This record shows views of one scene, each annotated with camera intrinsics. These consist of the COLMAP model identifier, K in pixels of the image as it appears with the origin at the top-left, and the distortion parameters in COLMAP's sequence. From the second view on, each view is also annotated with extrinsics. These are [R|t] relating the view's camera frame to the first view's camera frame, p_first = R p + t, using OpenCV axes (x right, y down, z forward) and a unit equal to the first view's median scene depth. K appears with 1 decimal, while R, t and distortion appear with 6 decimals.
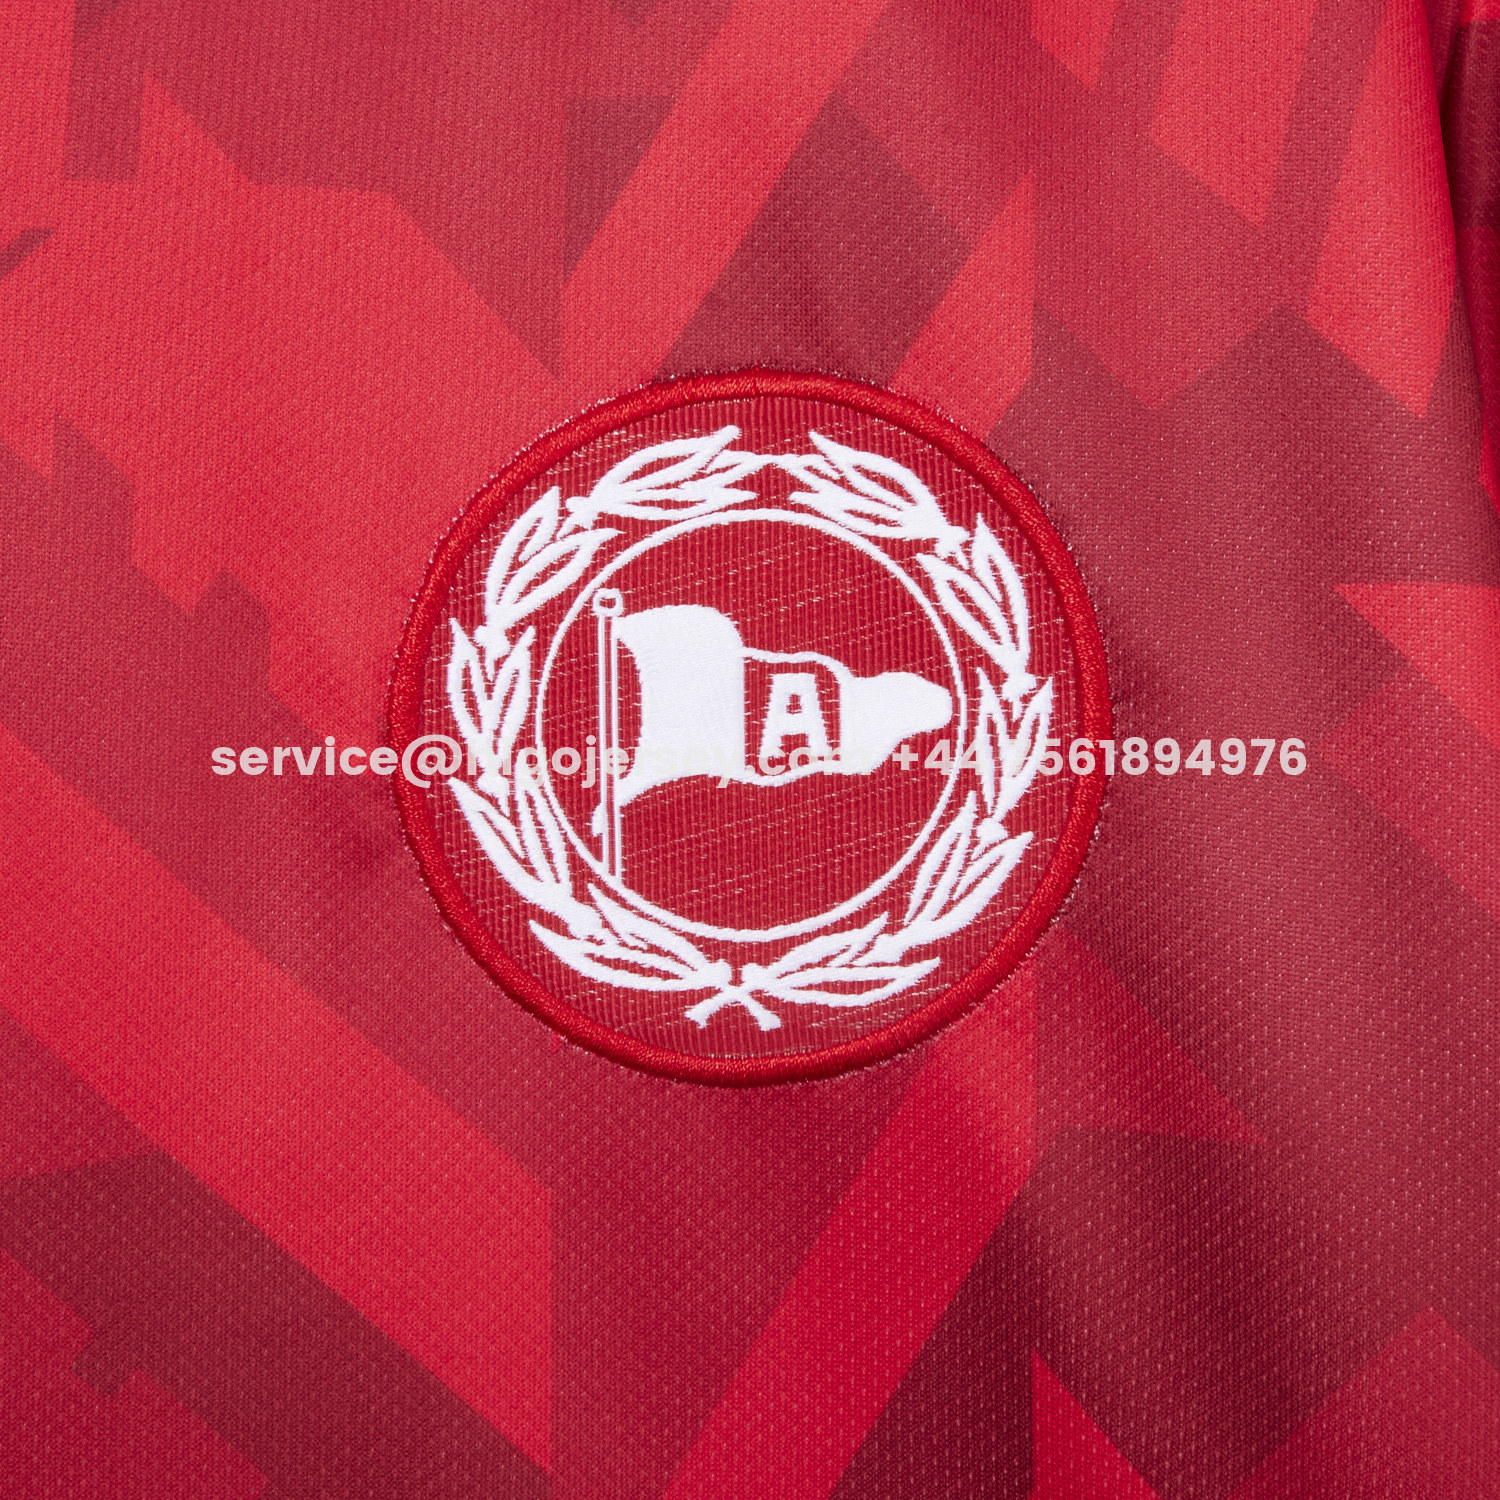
lens RADIAL K [[4740.9, 0, 749.6], [0, 4740.9, 749.7], [0, 0, 1]] dist [0.003062, 0.000000]
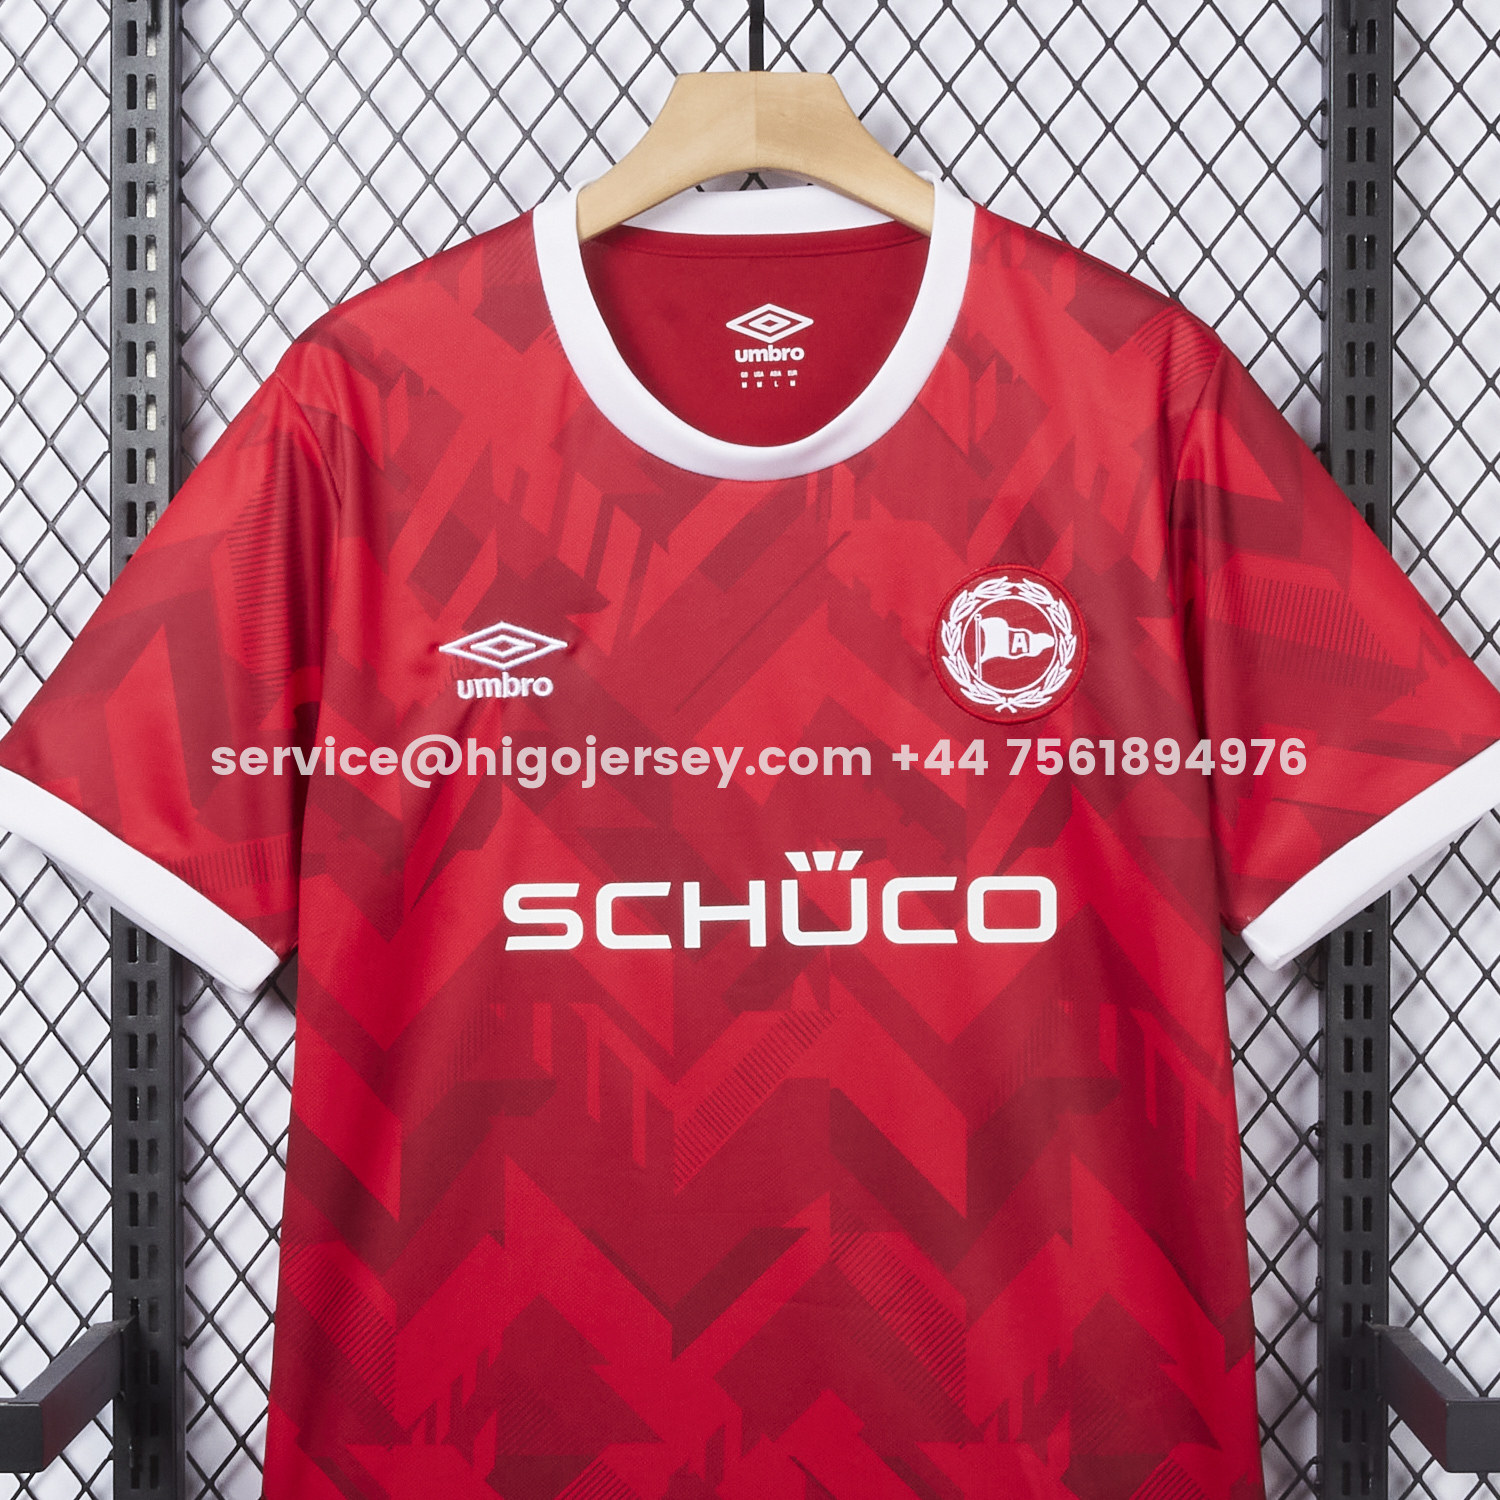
lens RADIAL K [[4740.9, 0, 752.0], [0, 4740.9, 754.0], [0, 0, 1]] dist [0.003062, 0.000000]
pose [[0.997646, -0.001087, -0.068571, 0.064226], [0.006693, 0.996644, 0.081581, -0.269651], [0.068252, -0.081848, 0.994305, -3.483800]]
